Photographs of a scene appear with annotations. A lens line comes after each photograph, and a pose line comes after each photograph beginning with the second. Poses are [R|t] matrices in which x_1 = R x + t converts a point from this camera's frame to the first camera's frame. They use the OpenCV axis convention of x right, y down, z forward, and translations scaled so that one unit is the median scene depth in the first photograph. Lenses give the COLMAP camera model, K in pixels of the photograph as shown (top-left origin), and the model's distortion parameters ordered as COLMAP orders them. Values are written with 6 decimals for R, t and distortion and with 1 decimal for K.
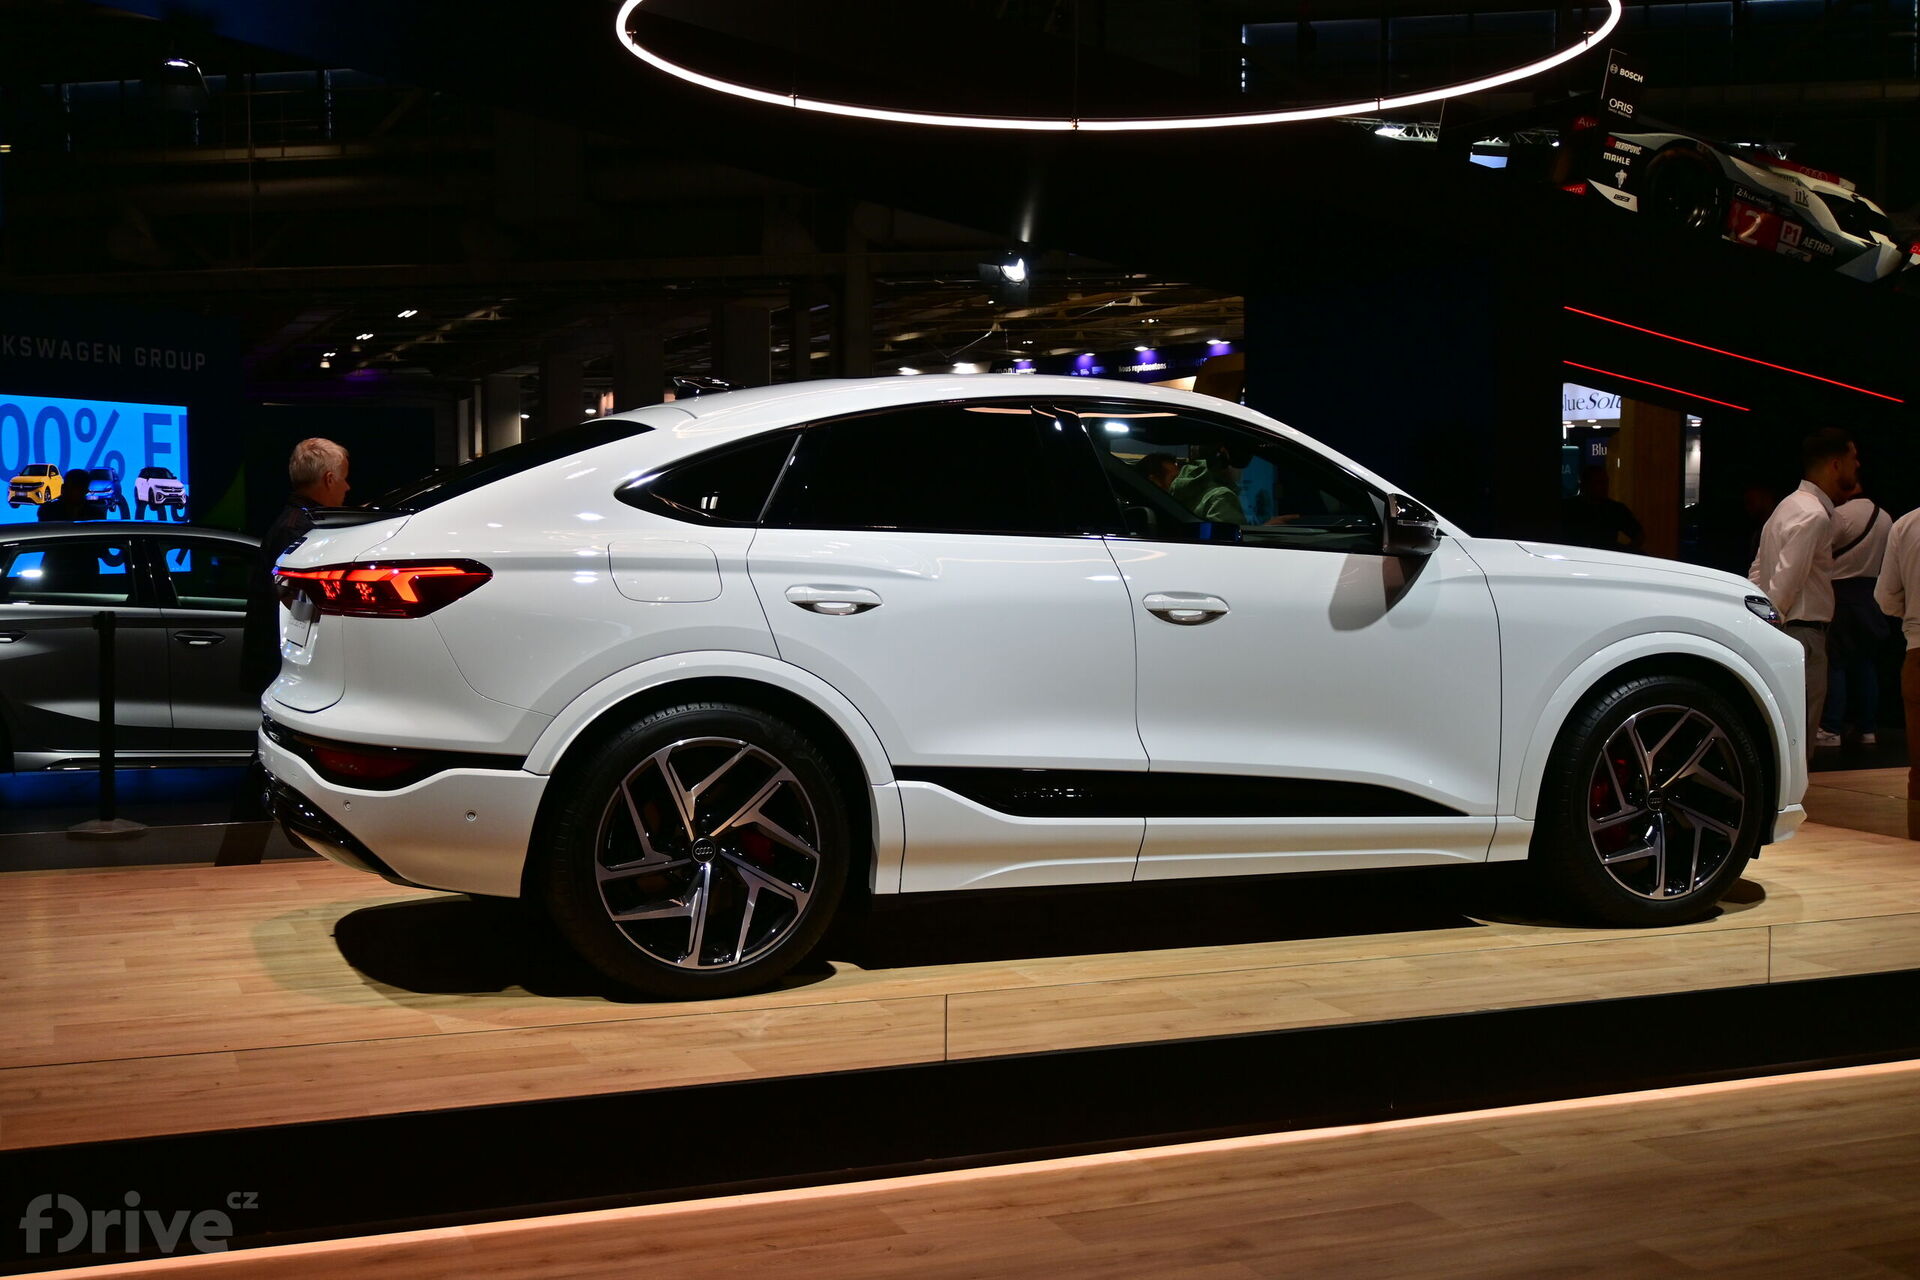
lens RADIAL K [[2239.1, 0, 987.6], [0, 2239.1, 633.8], [0, 0, 1]] dist [-0.021530, 0.000000]
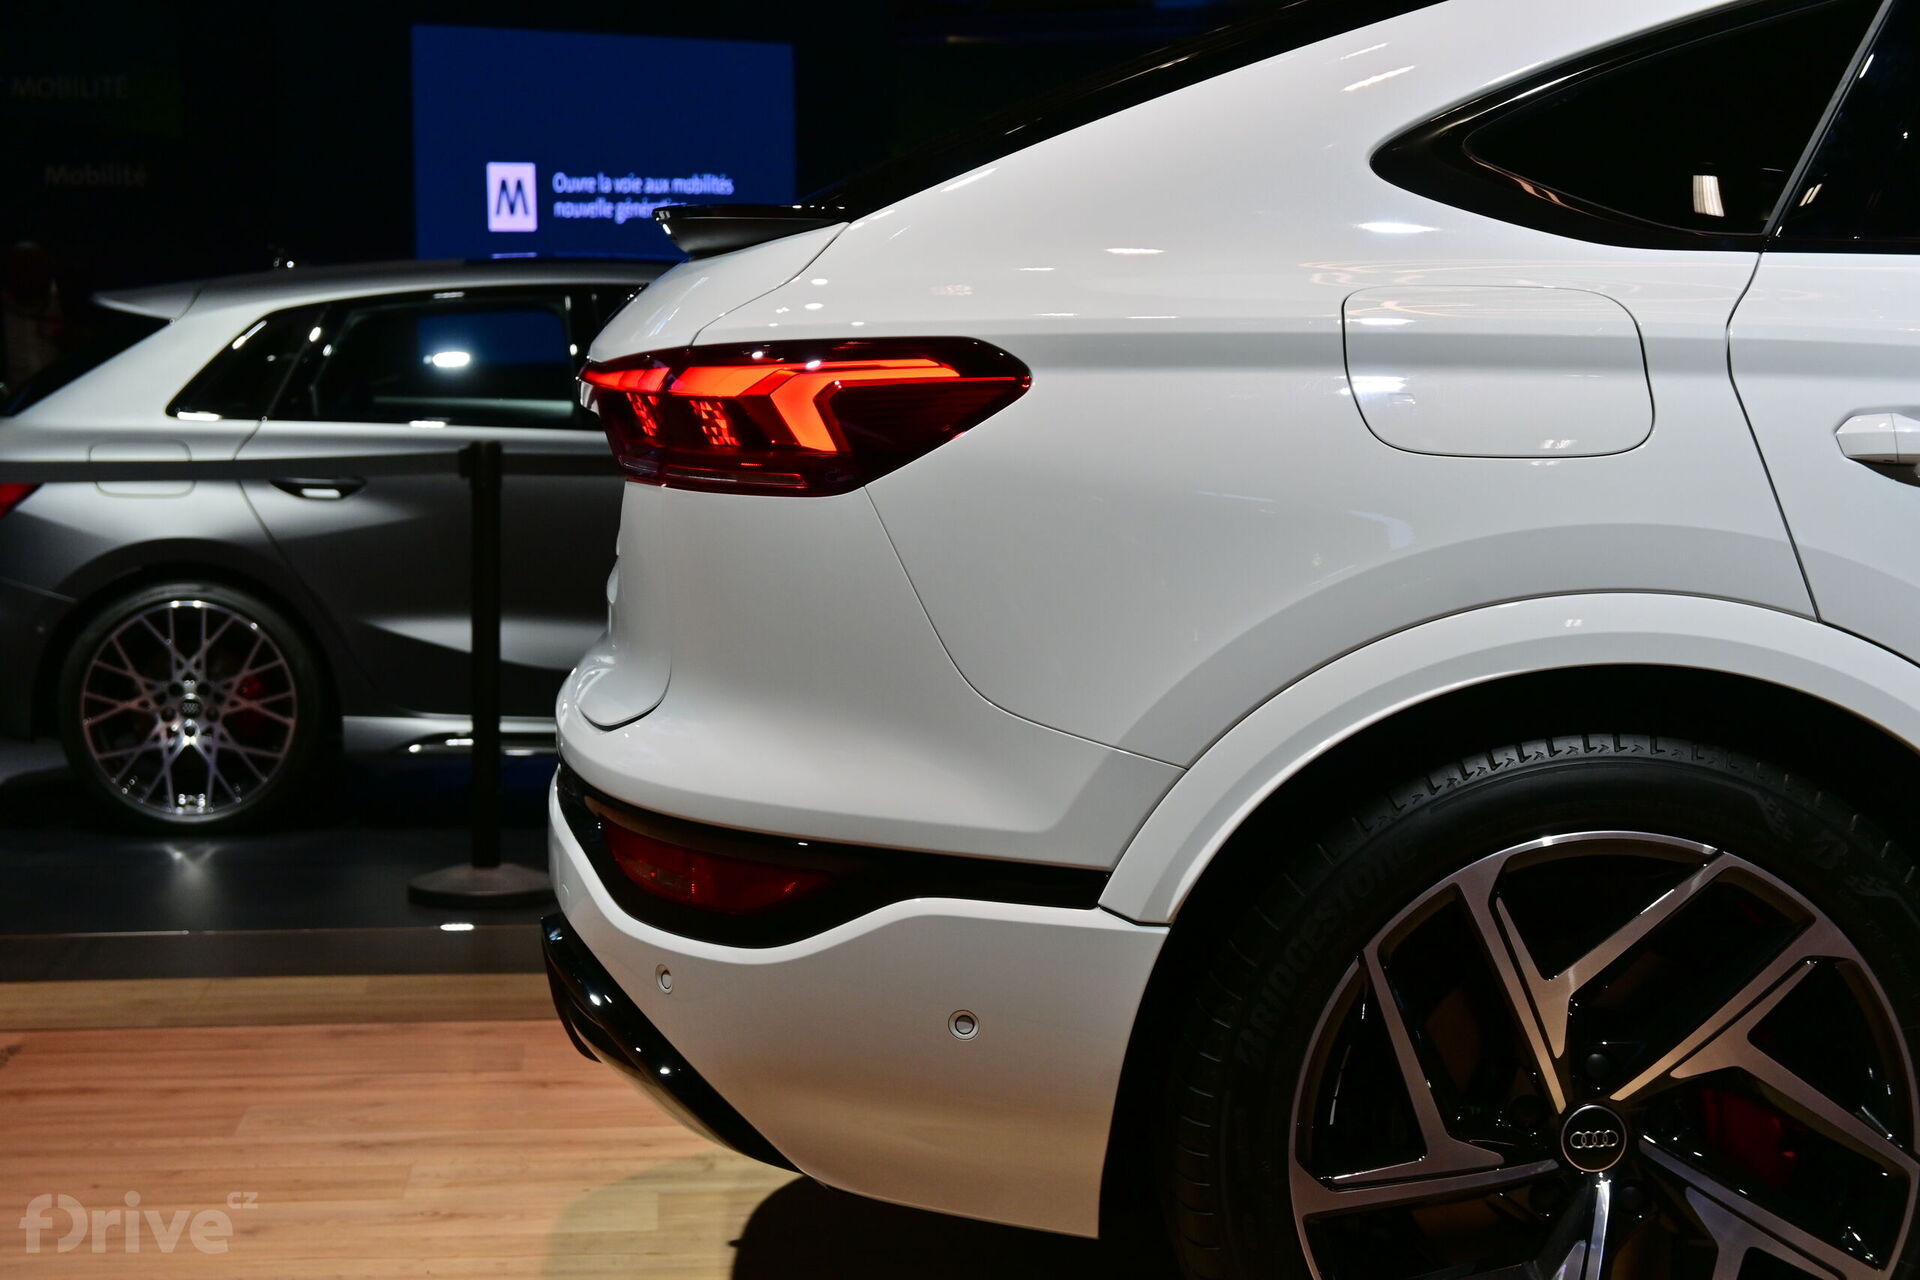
lens RADIAL K [[4143.1, 0, 942.8], [0, 4143.1, 644.8], [0, 0, 1]] dist [0.006058, 0.000000]
pose [[0.946186, 0.022436, -0.322845, -0.010990], [-0.008632, 0.998989, 0.044128, -0.012417], [0.323509, -0.038967, 0.945422, 0.331659]]
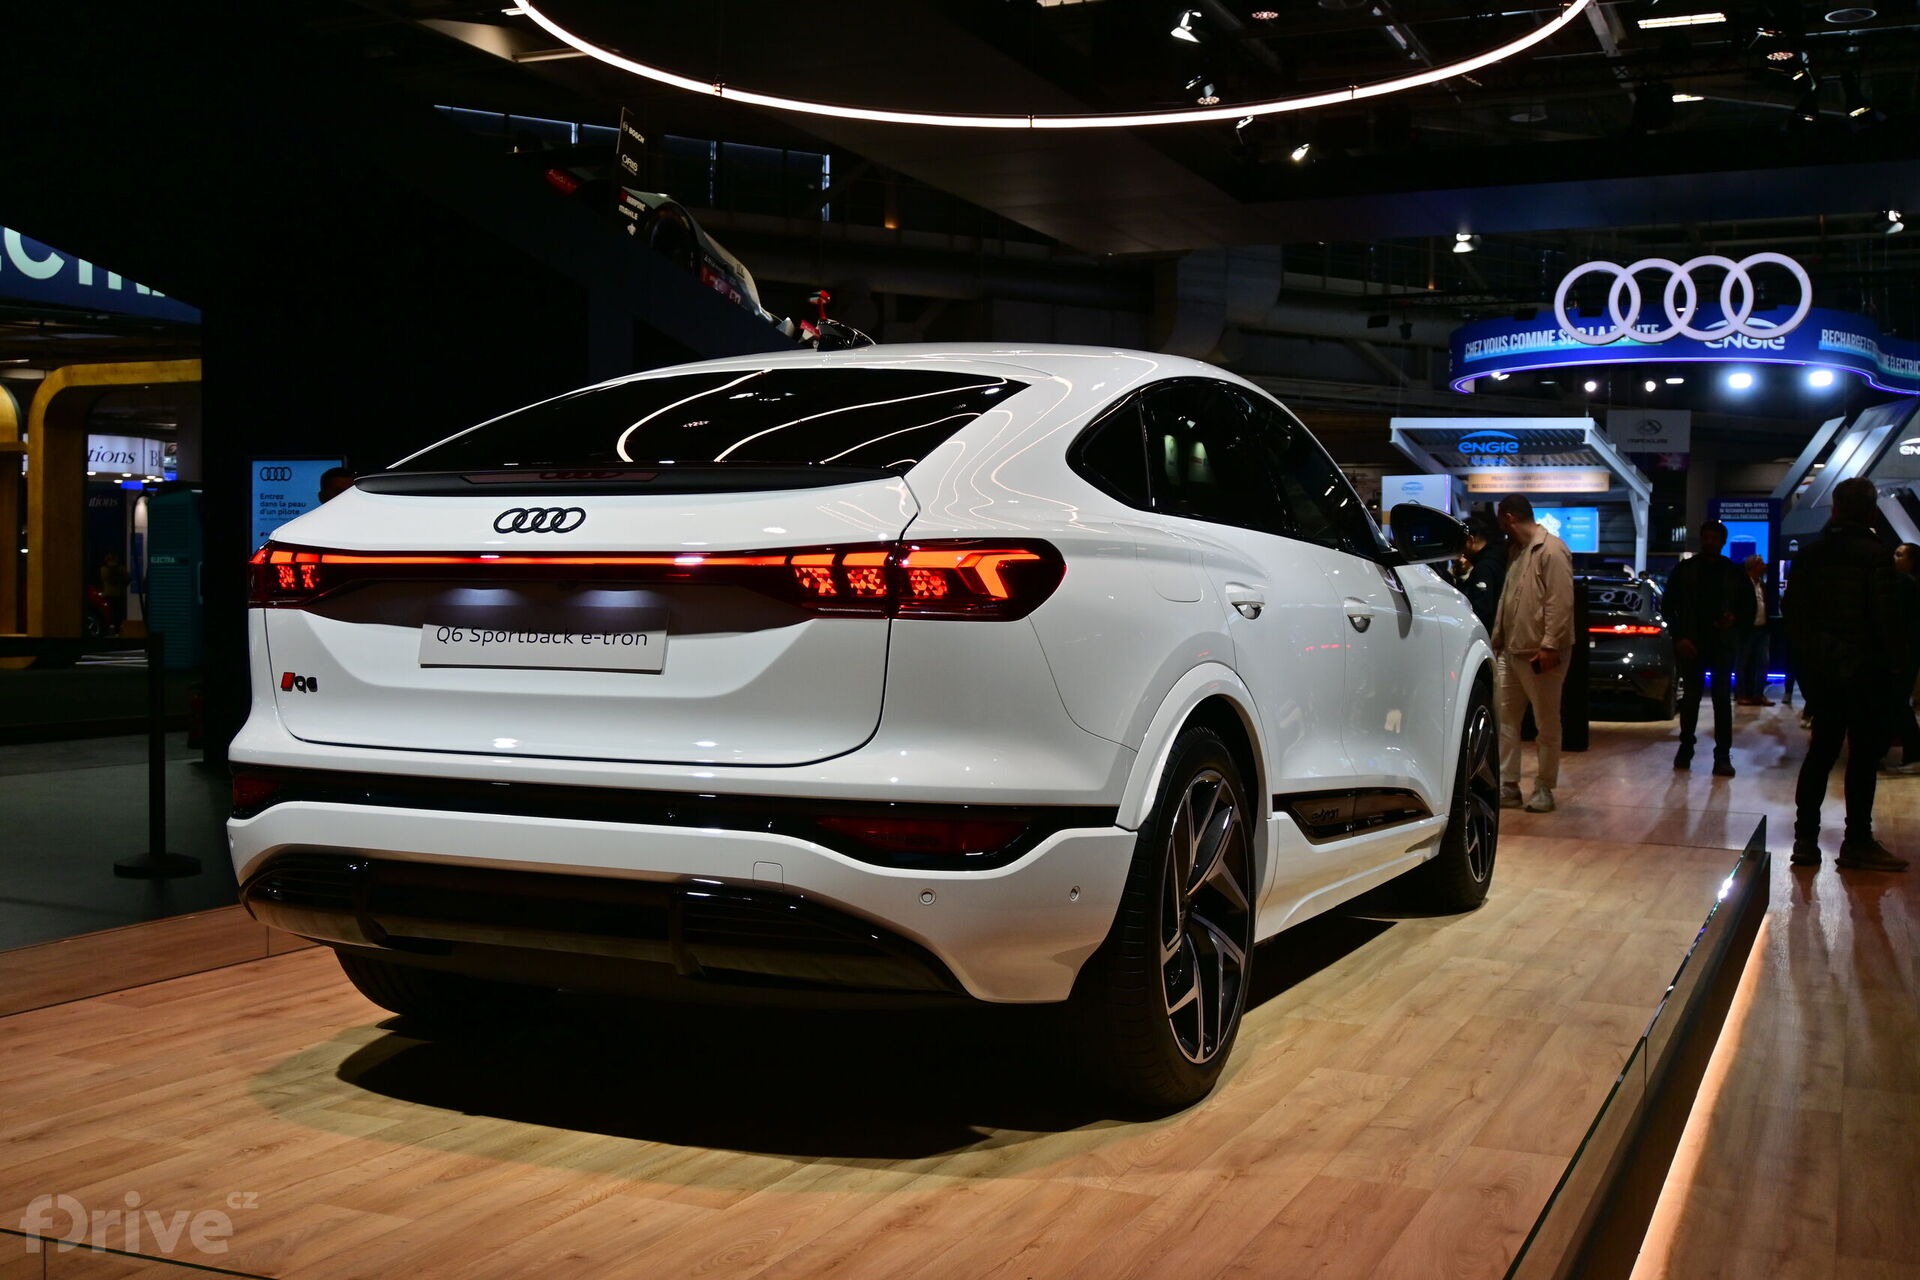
lens RADIAL K [[2039.1, 0, 958.9], [0, 2039.1, 631.4], [0, 0, 1]] dist [-0.004645, 0.000000]
pose [[0.736856, -0.005812, 0.676024, -0.678377], [0.021616, 0.999654, -0.014967, 0.005273], [-0.675704, 0.025641, 0.736727, 0.517535]]
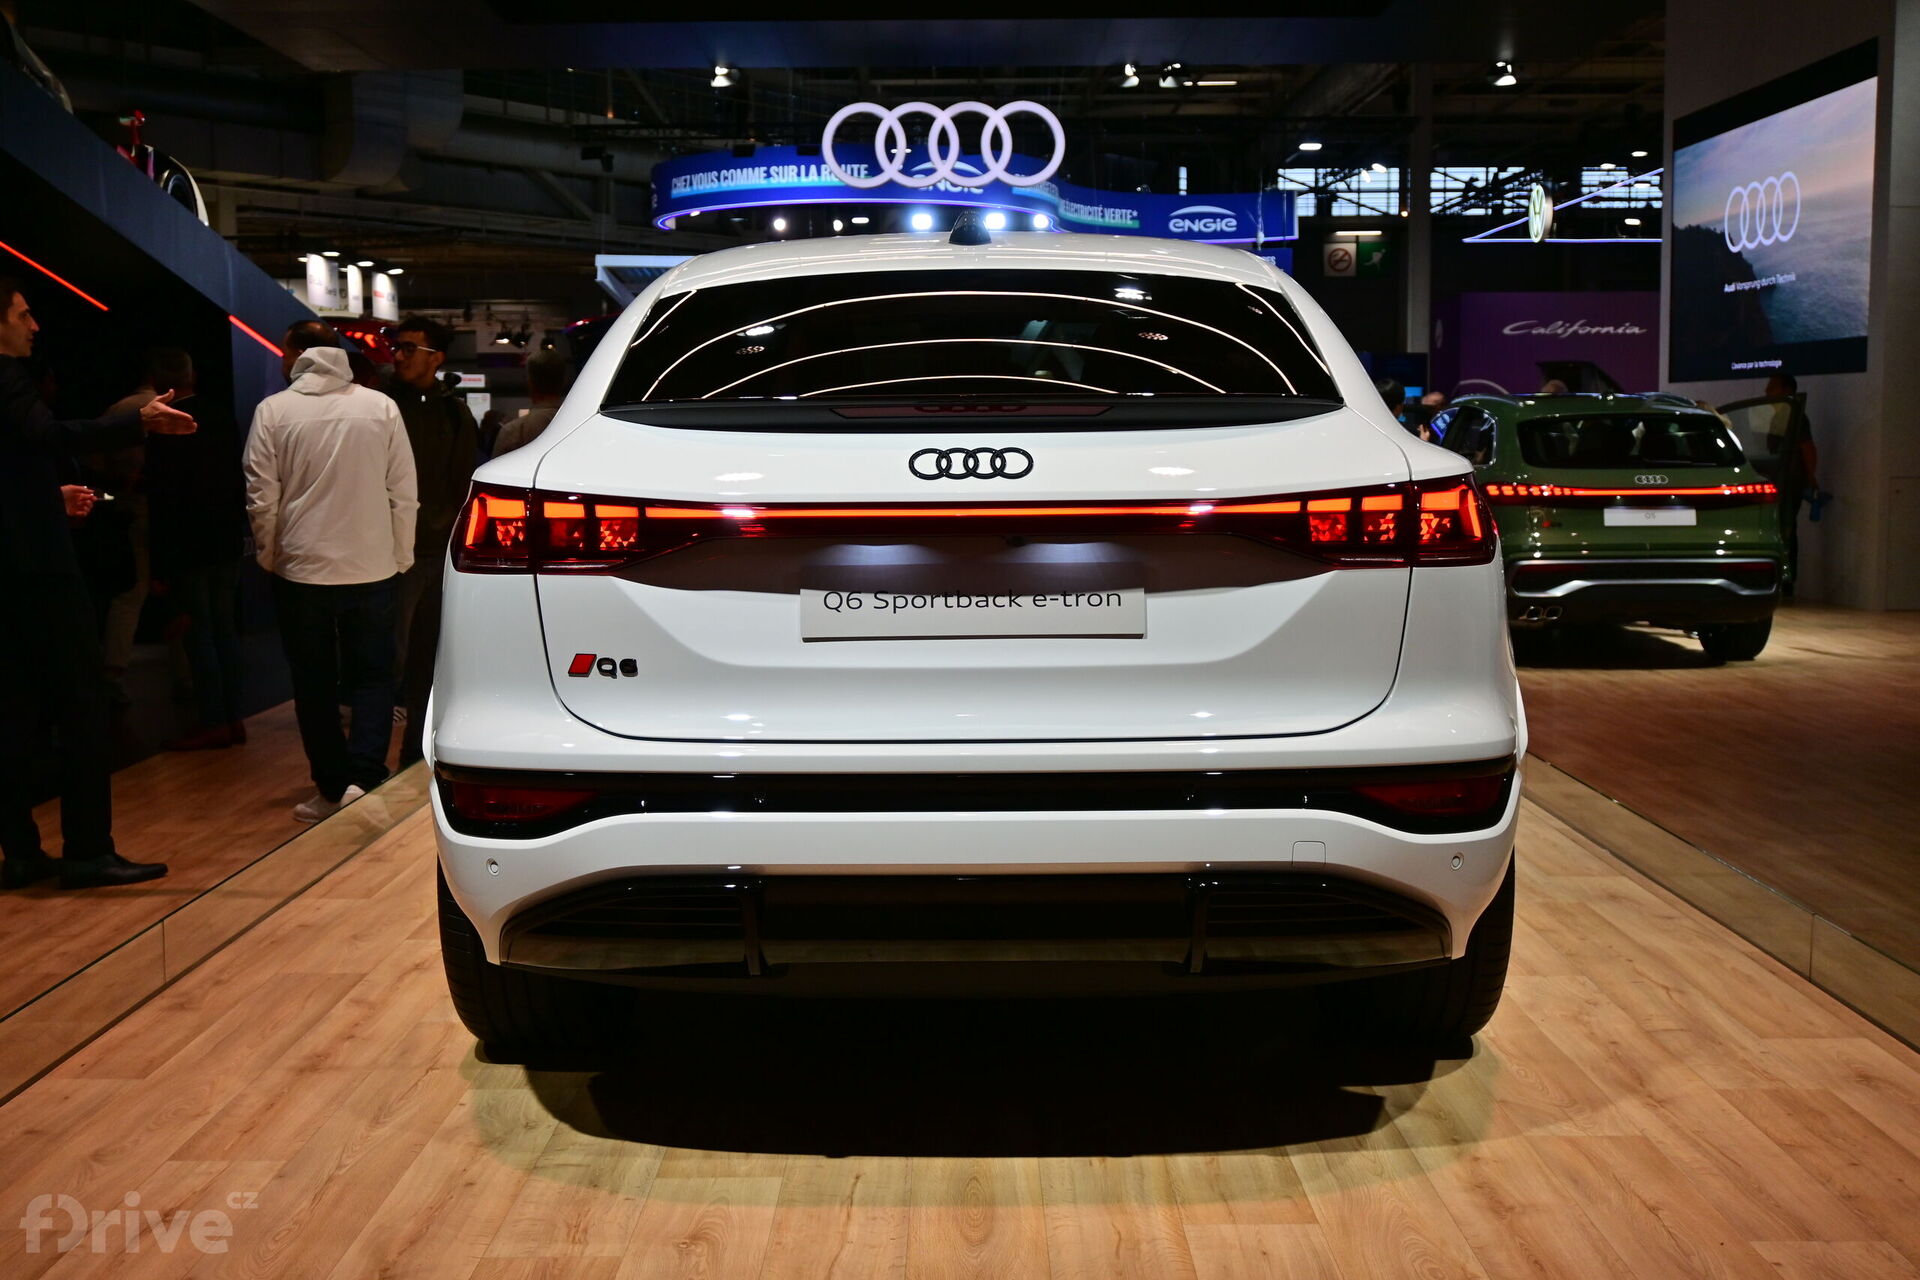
lens RADIAL K [[2123.7, 0, 962.8], [0, 2123.7, 631.8], [0, 0, 1]] dist [-0.003492, 0.000000]
pose [[0.406133, -0.089568, 0.909414, -0.864689], [0.053320, 0.995812, 0.074266, -0.040104], [-0.912257, 0.018328, 0.409207, 0.852944]]
